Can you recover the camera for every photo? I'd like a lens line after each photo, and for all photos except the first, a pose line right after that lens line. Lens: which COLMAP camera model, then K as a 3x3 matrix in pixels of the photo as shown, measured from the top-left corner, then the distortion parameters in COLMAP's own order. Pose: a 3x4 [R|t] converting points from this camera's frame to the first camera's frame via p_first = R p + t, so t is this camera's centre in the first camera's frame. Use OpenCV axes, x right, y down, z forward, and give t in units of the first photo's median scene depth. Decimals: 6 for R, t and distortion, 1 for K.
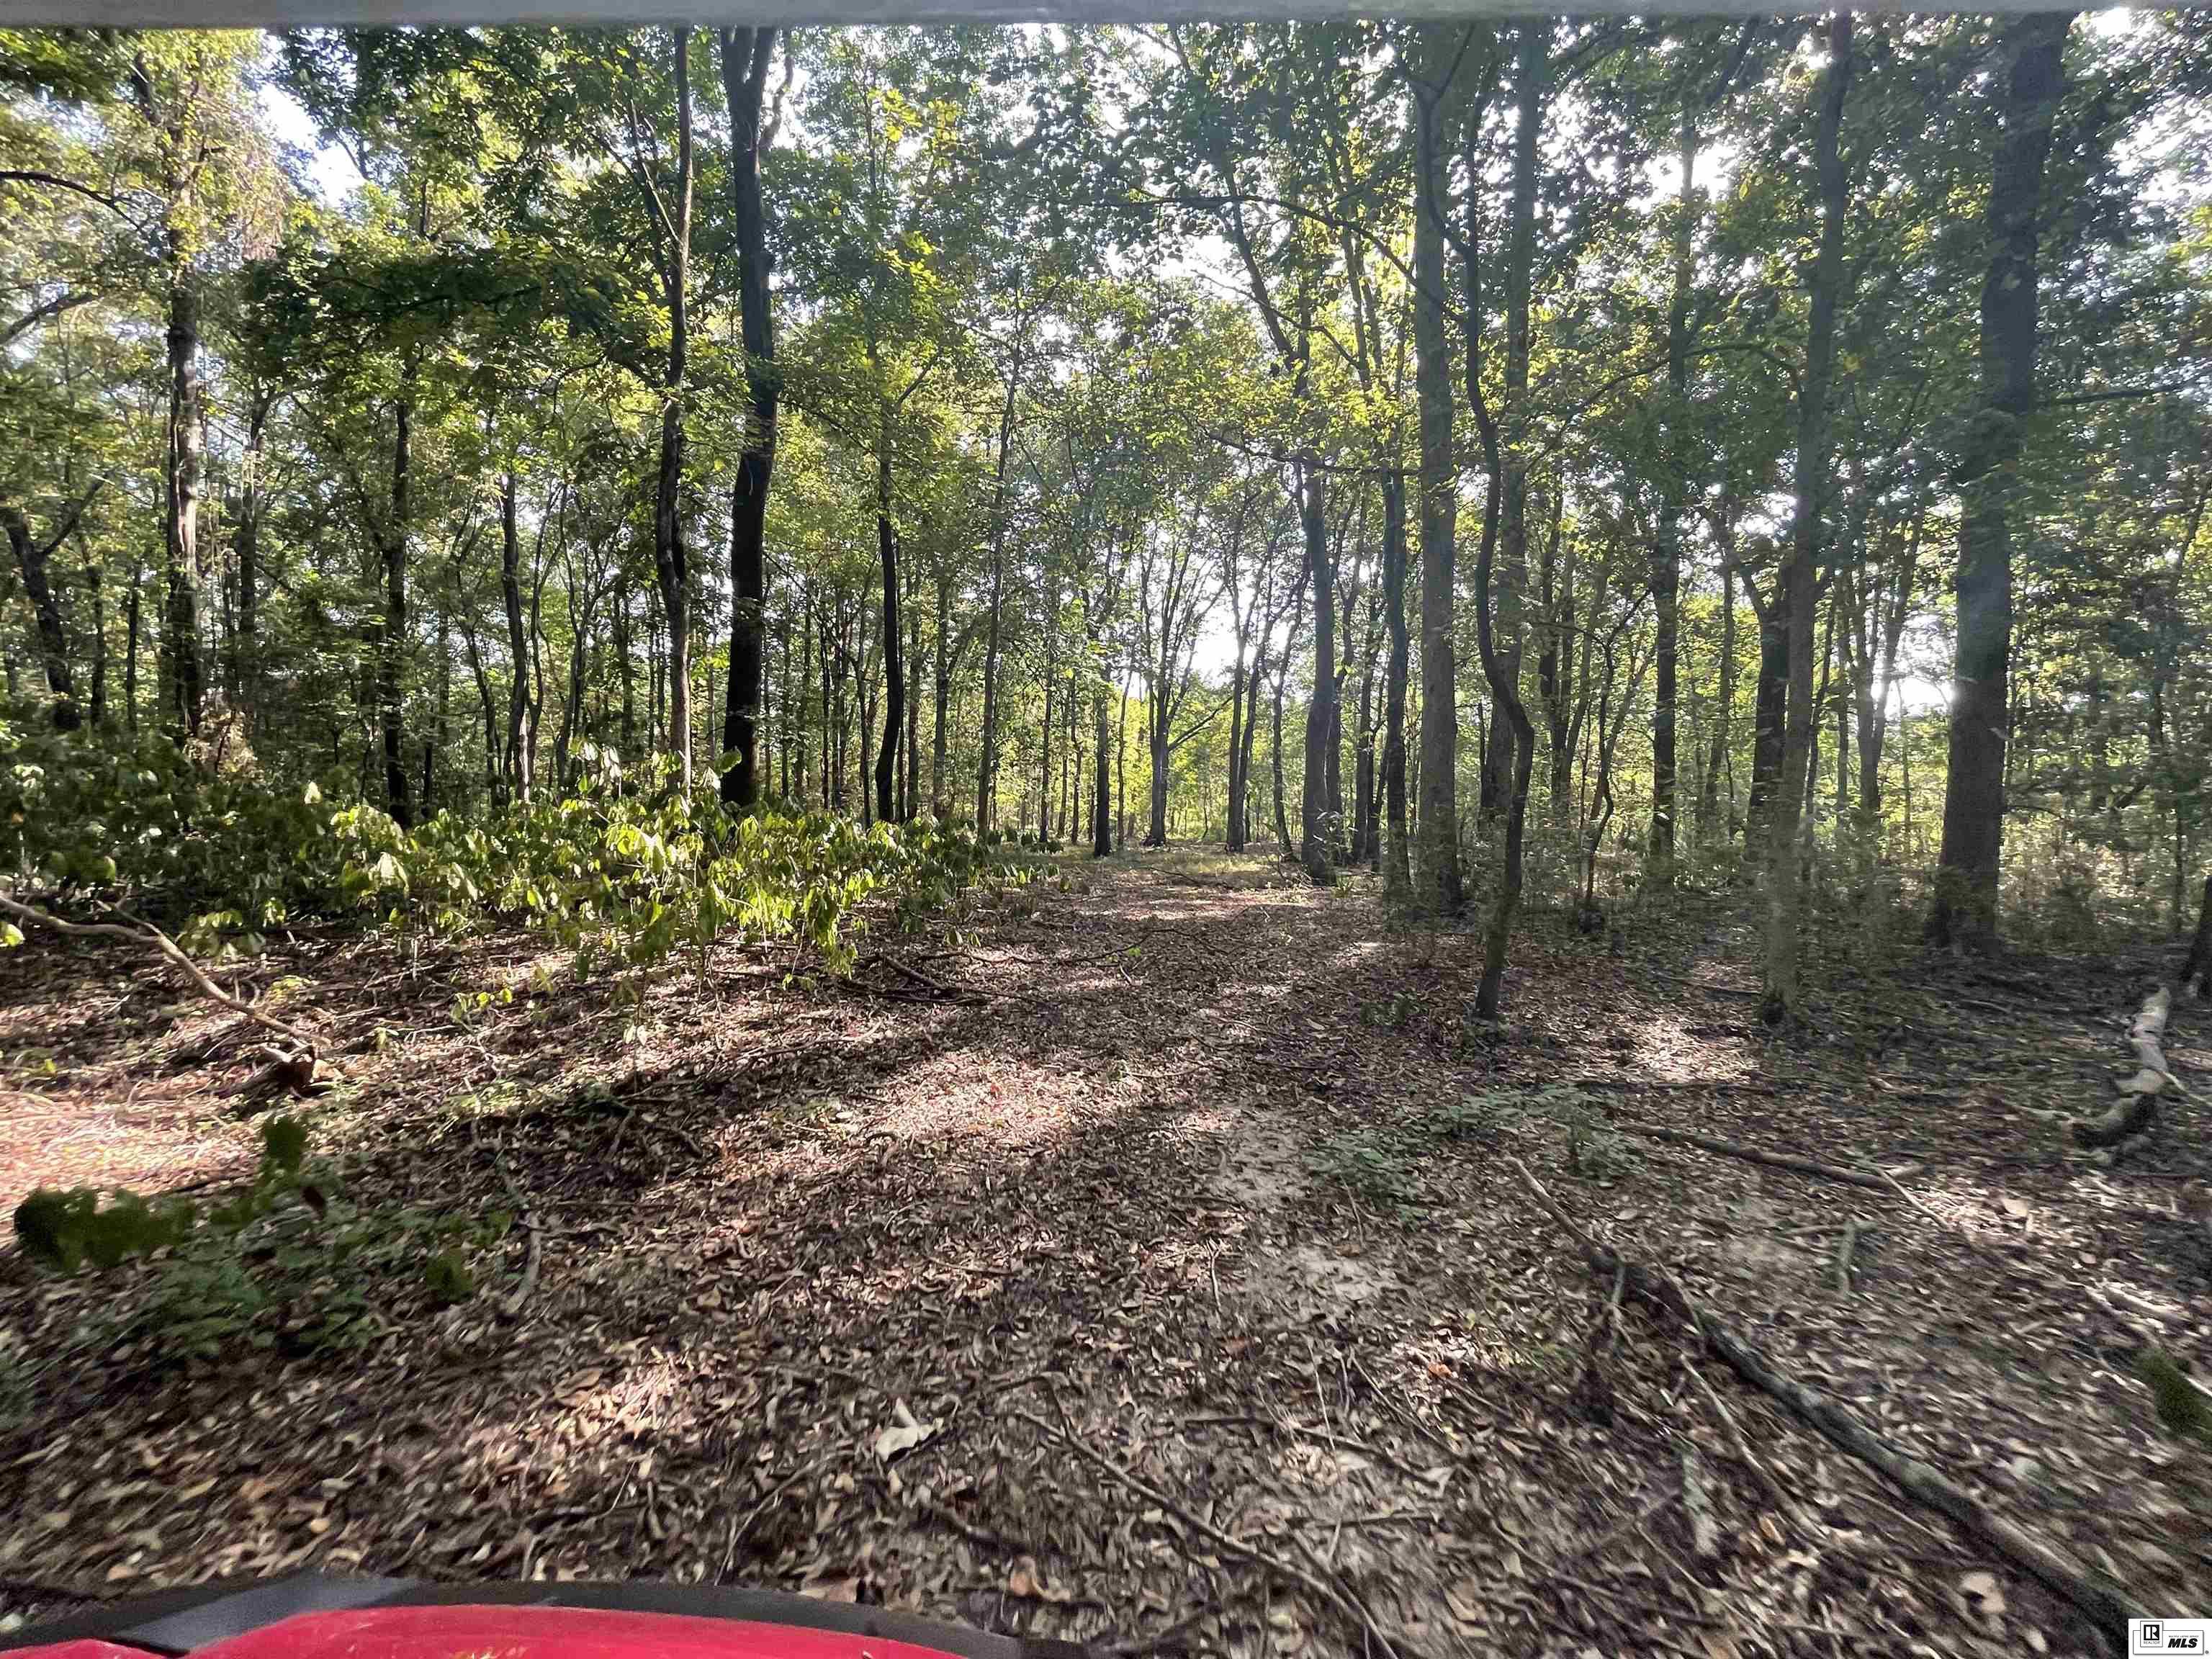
lens RADIAL K [[904.2, 0, 1107.0], [0, 904.2, 823.1], [0, 0, 1]] dist [0.005274, -0.000452]
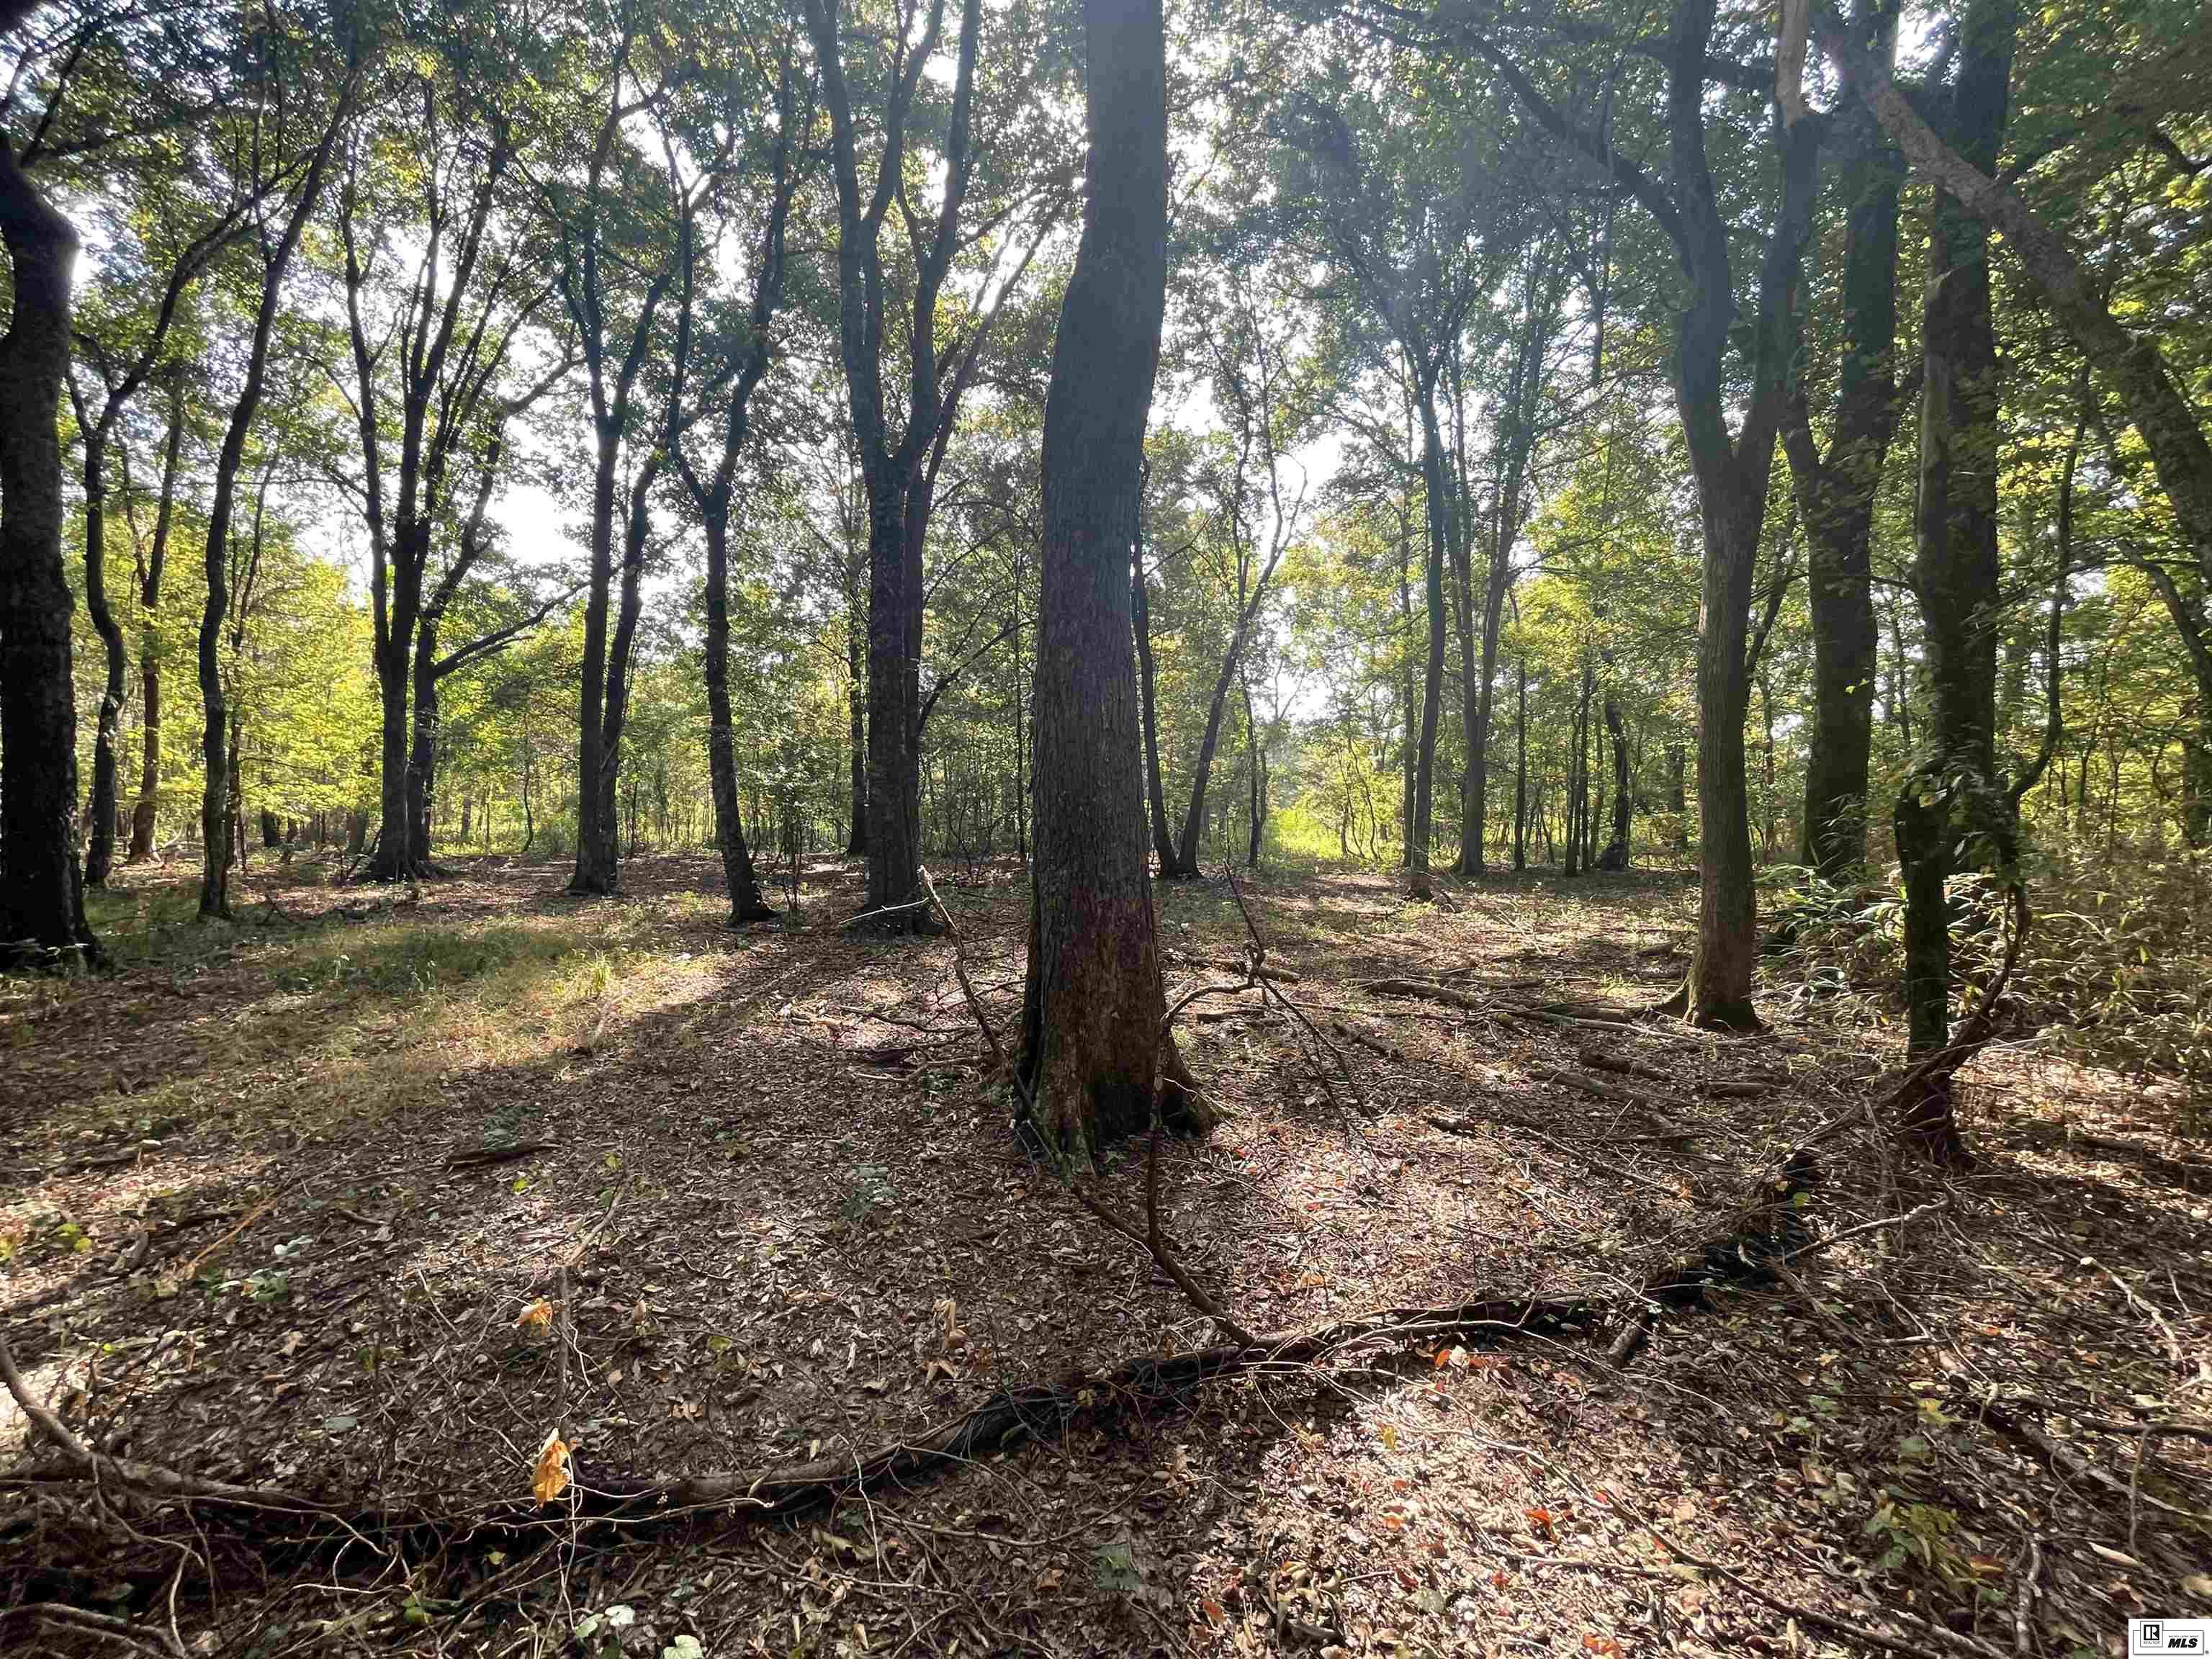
lens RADIAL K [[904.2, 0, 1094.5], [0, 904.2, 825.2], [0, 0, 1]] dist [0.005274, -0.000452]
pose [[0.788102, -0.010033, 0.615463, 0.048452], [0.001632, 0.999898, 0.014211, -0.008384], [-0.615543, -0.010195, 0.788037, 0.412340]]
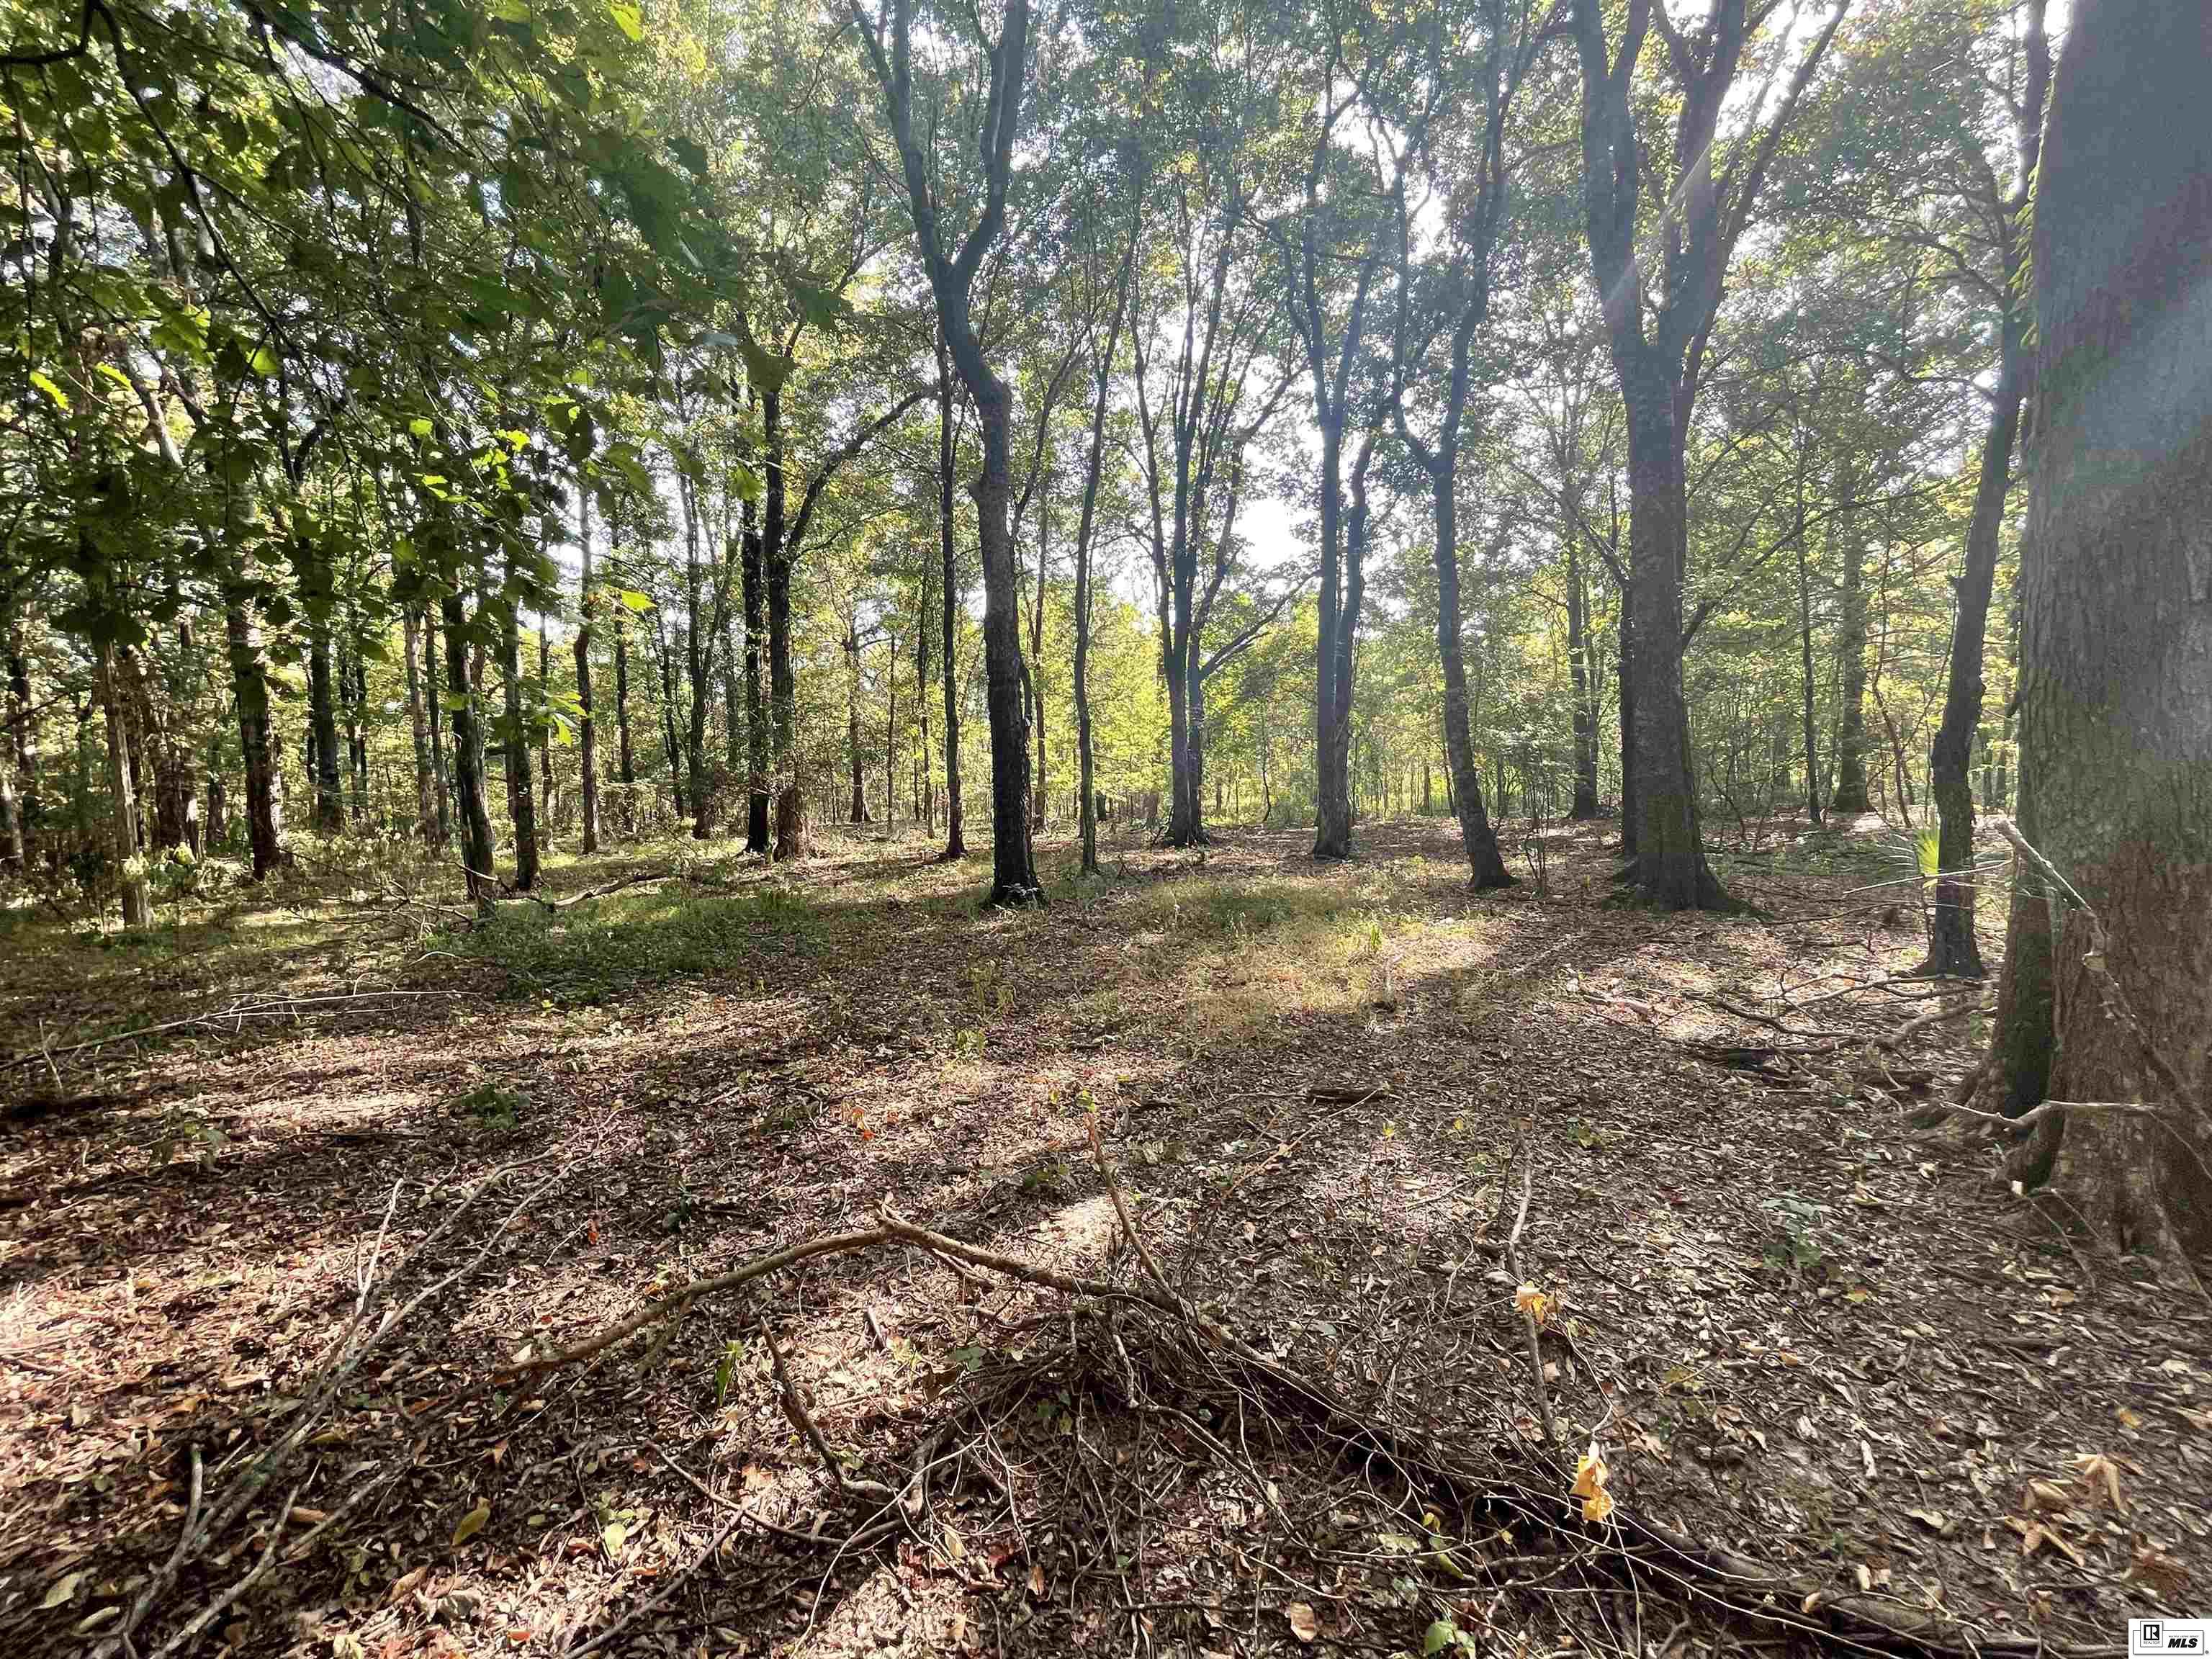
lens RADIAL K [[904.2, 0, 1098.1], [0, 904.2, 820.6], [0, 0, 1]] dist [0.005274, -0.000452]
pose [[0.996416, -0.048057, -0.069612, 0.039520], [0.049980, 0.998408, 0.026149, -0.007792], [0.068245, -0.029535, 0.997231, 0.420650]]
